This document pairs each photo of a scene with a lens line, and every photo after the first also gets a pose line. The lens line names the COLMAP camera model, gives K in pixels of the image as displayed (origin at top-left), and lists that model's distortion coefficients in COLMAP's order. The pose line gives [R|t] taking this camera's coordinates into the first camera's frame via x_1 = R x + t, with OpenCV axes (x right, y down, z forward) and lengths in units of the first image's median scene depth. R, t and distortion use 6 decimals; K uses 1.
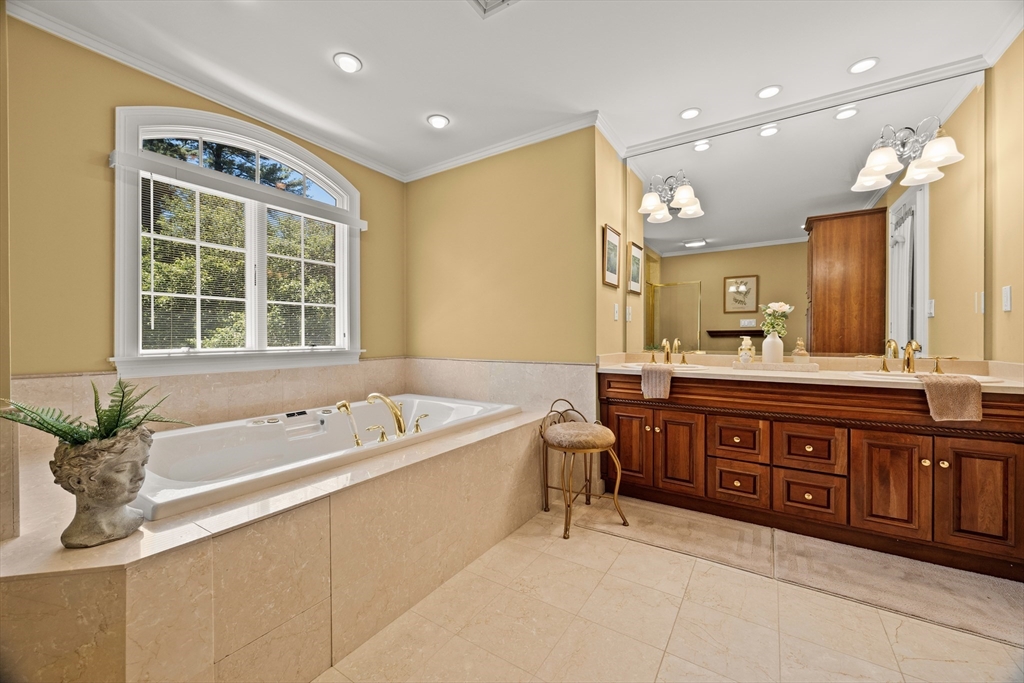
lens RADIAL K [[403.5, 0, 510.9], [0, 403.5, 334.0], [0, 0, 1]] dist [-0.001377, 0.000129]
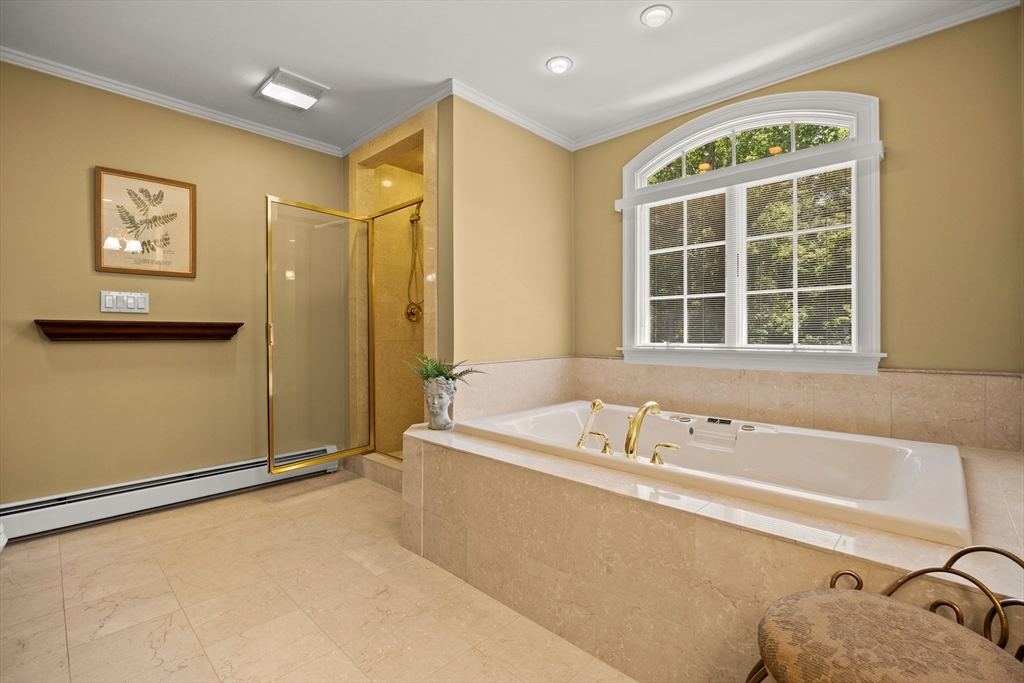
lens RADIAL K [[451.8, 0, 518.6], [0, 451.8, 338.1], [0, 0, 1]] dist [-0.014689, 0.000110]
pose [[-0.177739, 0.010911, -0.984017, 0.540056], [0.009108, 0.999914, 0.009442, 0.005775], [0.984036, -0.007284, -0.177823, 0.798930]]
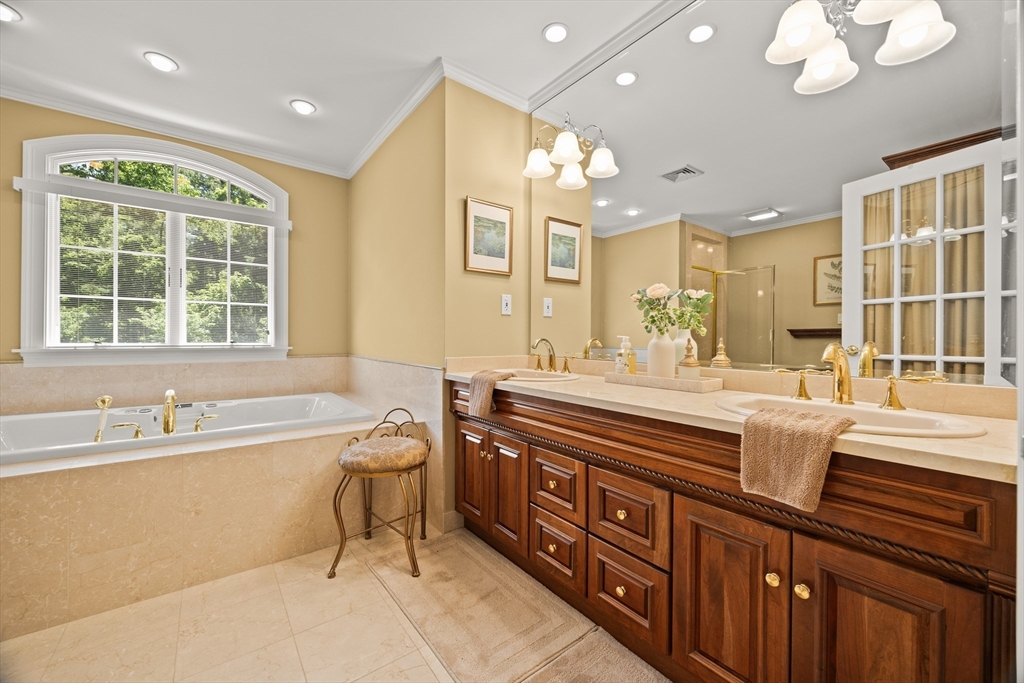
lens RADIAL K [[403.5, 0, 510.9], [0, 403.5, 334.0], [0, 0, 1]] dist [-0.001377, 0.000129]
pose [[0.941094, 0.004005, -0.338120, 0.694469], [-0.004132, 0.999991, 0.000346, 0.004541], [0.338119, 0.001072, 0.941103, 0.313642]]
